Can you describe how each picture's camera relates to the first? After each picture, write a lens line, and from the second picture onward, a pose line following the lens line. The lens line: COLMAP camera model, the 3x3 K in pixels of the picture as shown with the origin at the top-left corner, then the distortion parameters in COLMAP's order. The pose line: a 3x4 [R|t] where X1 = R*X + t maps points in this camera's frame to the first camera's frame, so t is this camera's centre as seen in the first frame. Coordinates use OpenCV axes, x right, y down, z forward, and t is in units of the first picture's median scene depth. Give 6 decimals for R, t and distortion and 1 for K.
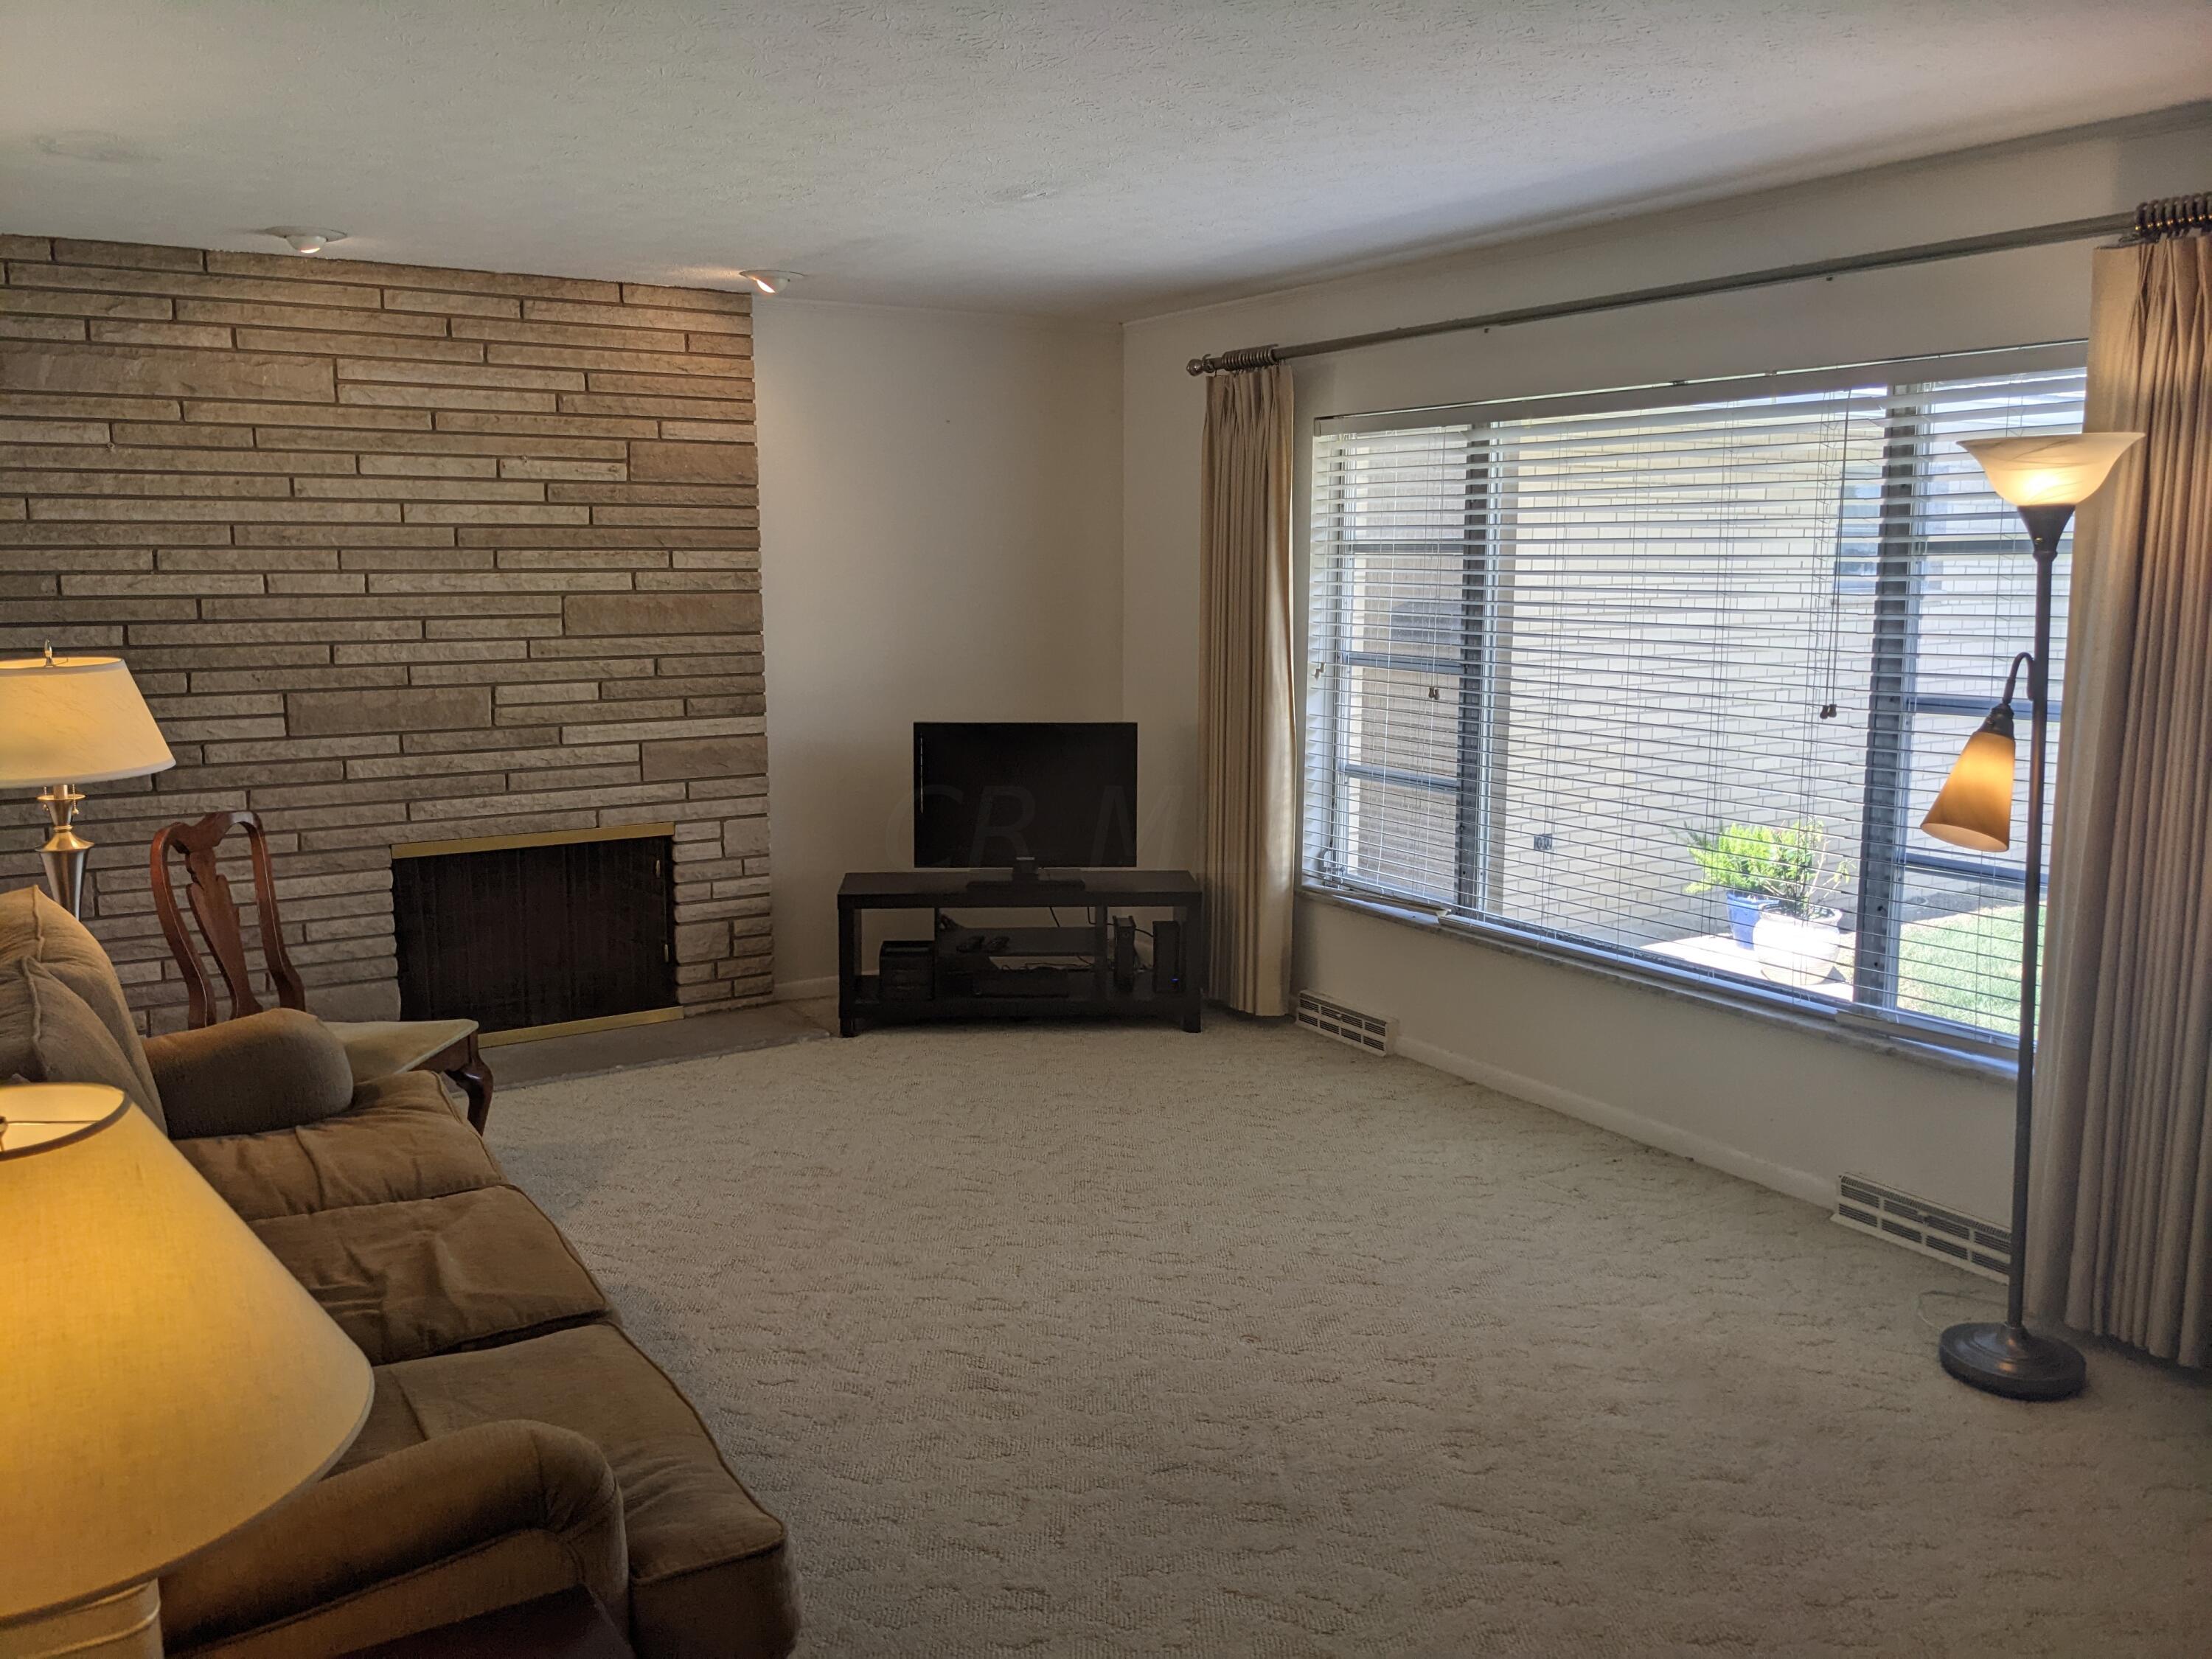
lens RADIAL K [[1773.8, 0, 1066.5], [0, 1773.8, 785.4], [0, 0, 1]] dist [0.052348, -0.098836]
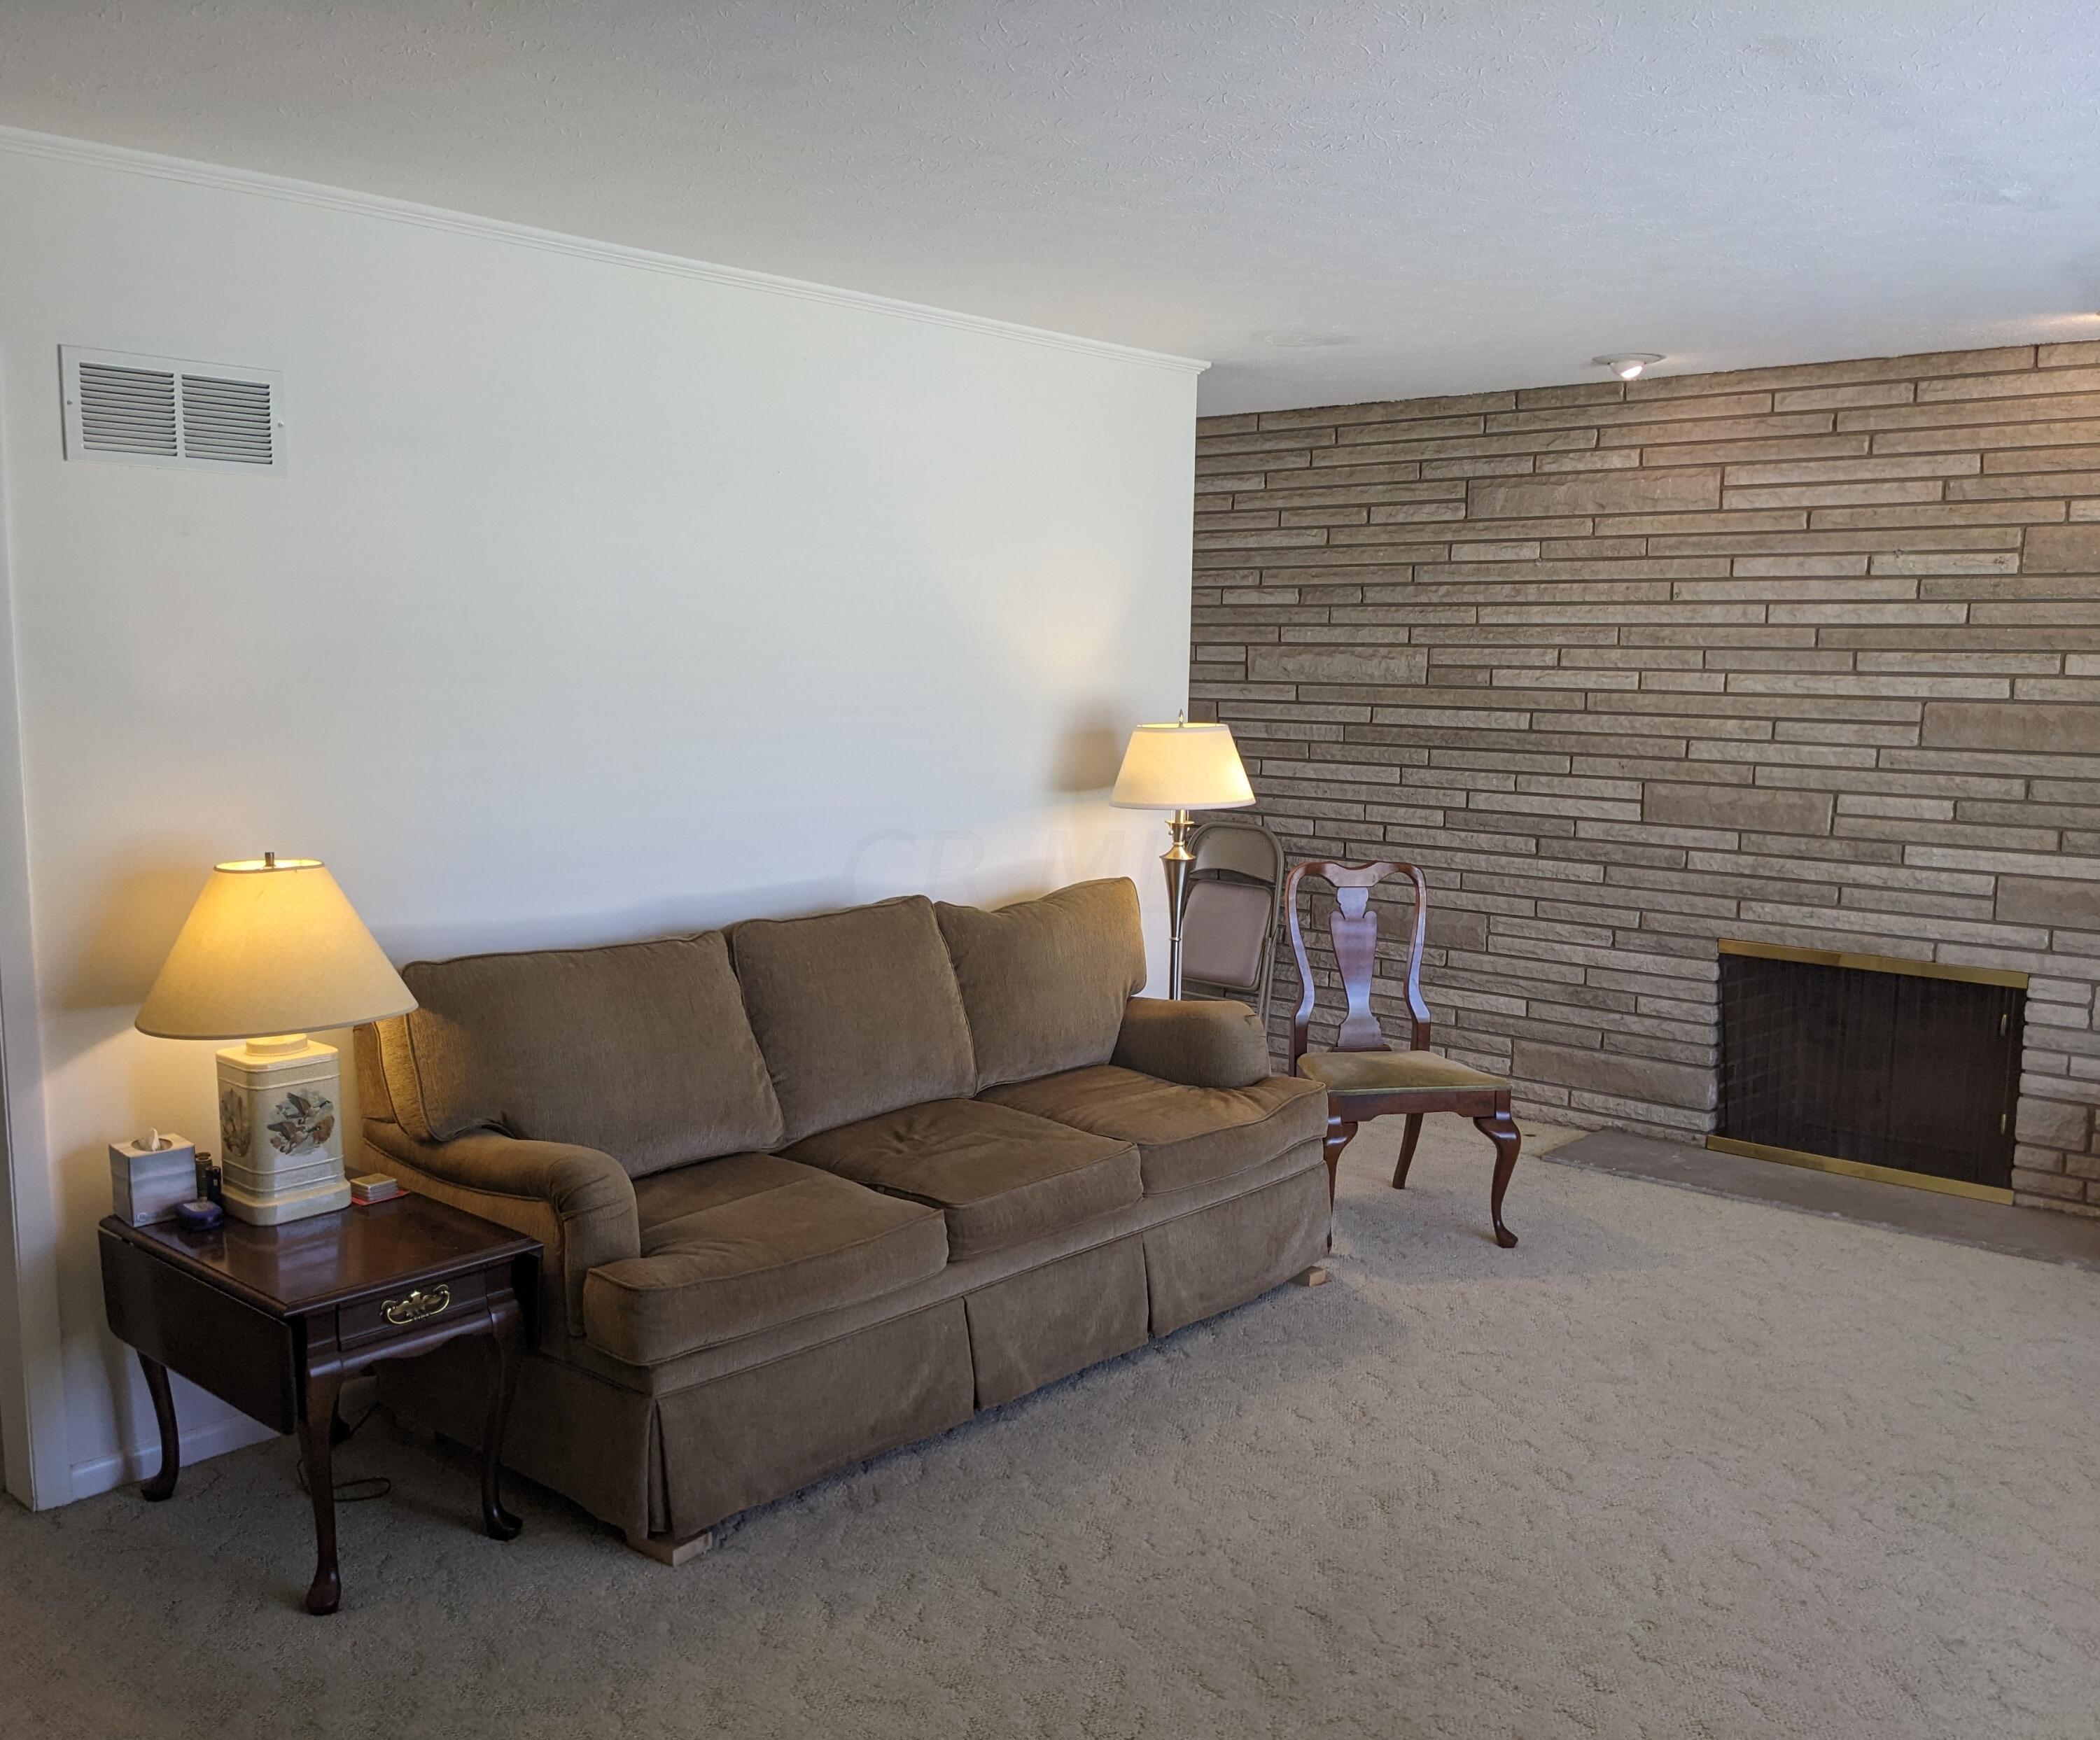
lens RADIAL K [[1871.1, 0, 1051.6], [0, 1871.1, 884.6], [0, 0, 1]] dist [0.066279, -0.087142]
pose [[0.305519, 0.124470, -0.944016, 0.524947], [-0.138872, 0.986643, 0.085146, -0.036394], [0.942005, 0.105084, 0.318723, 0.294530]]
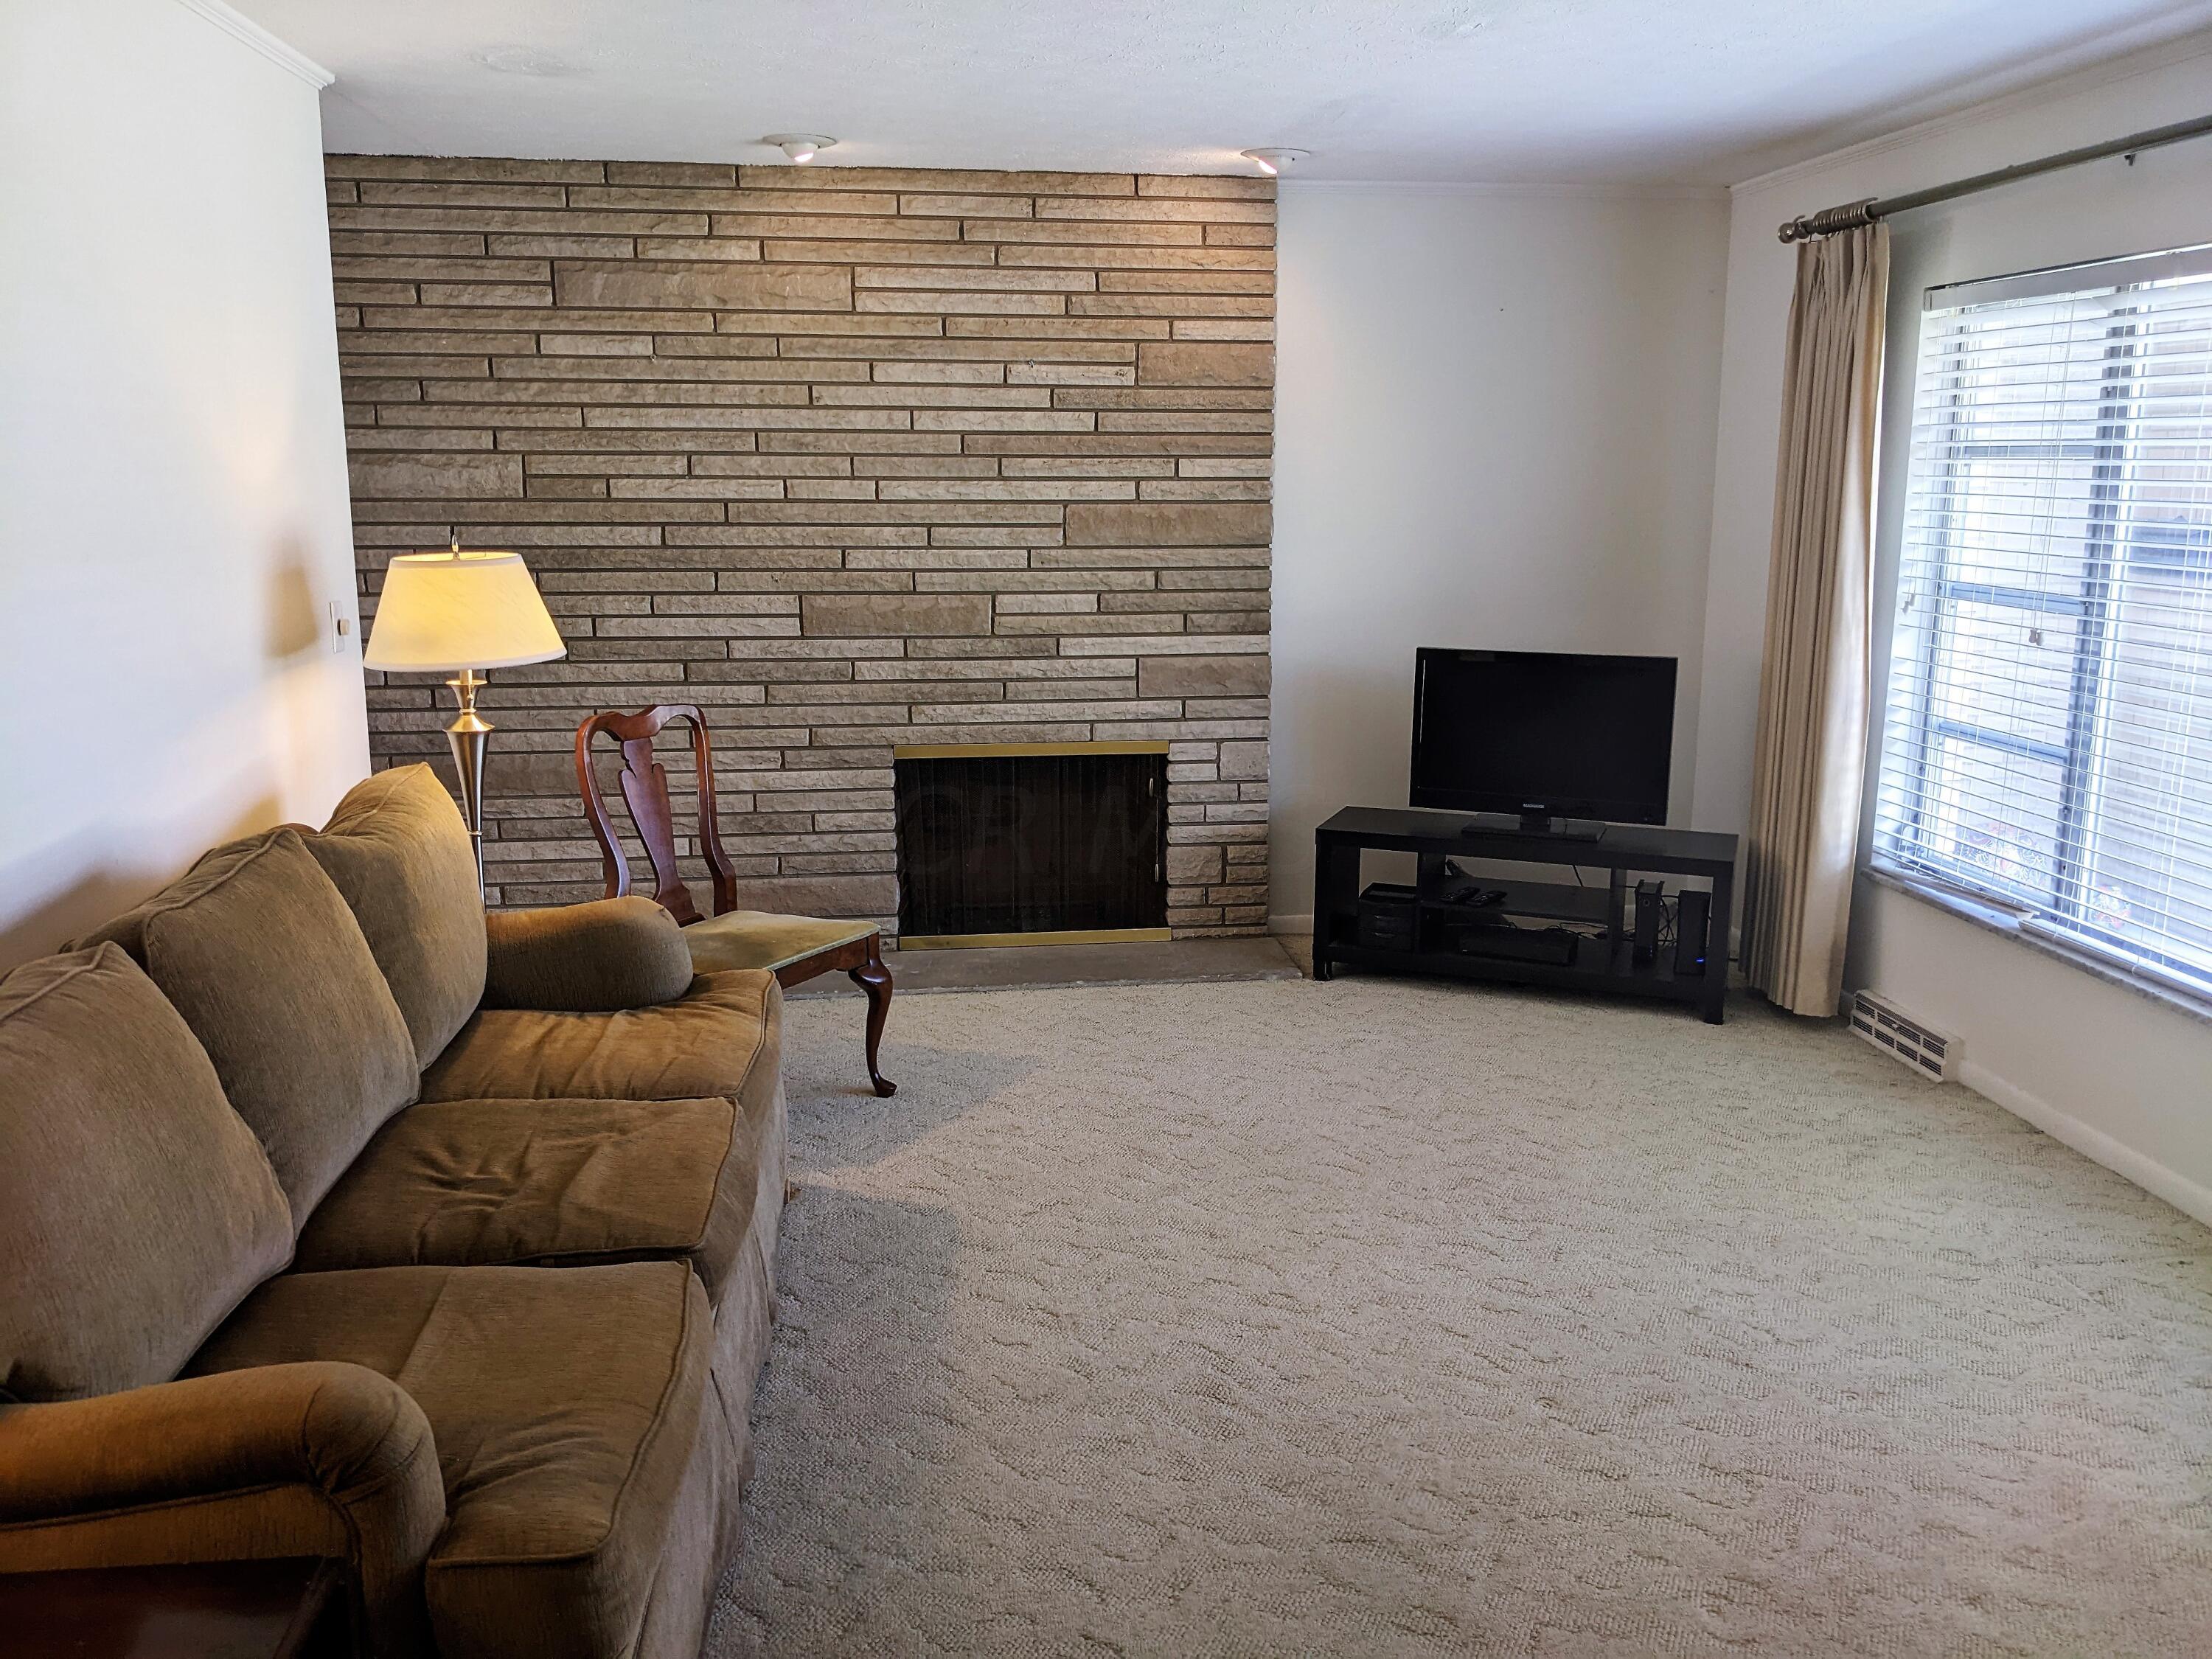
lens RADIAL K [[1758.1, 0, 1118.6], [0, 1758.1, 814.9], [0, 0, 1]] dist [0.044591, -0.066440]
pose [[0.914204, 0.079845, -0.397311, 0.151705], [-0.054641, 0.995732, 0.074379, -0.009622], [0.401554, -0.046288, 0.914665, 0.116865]]
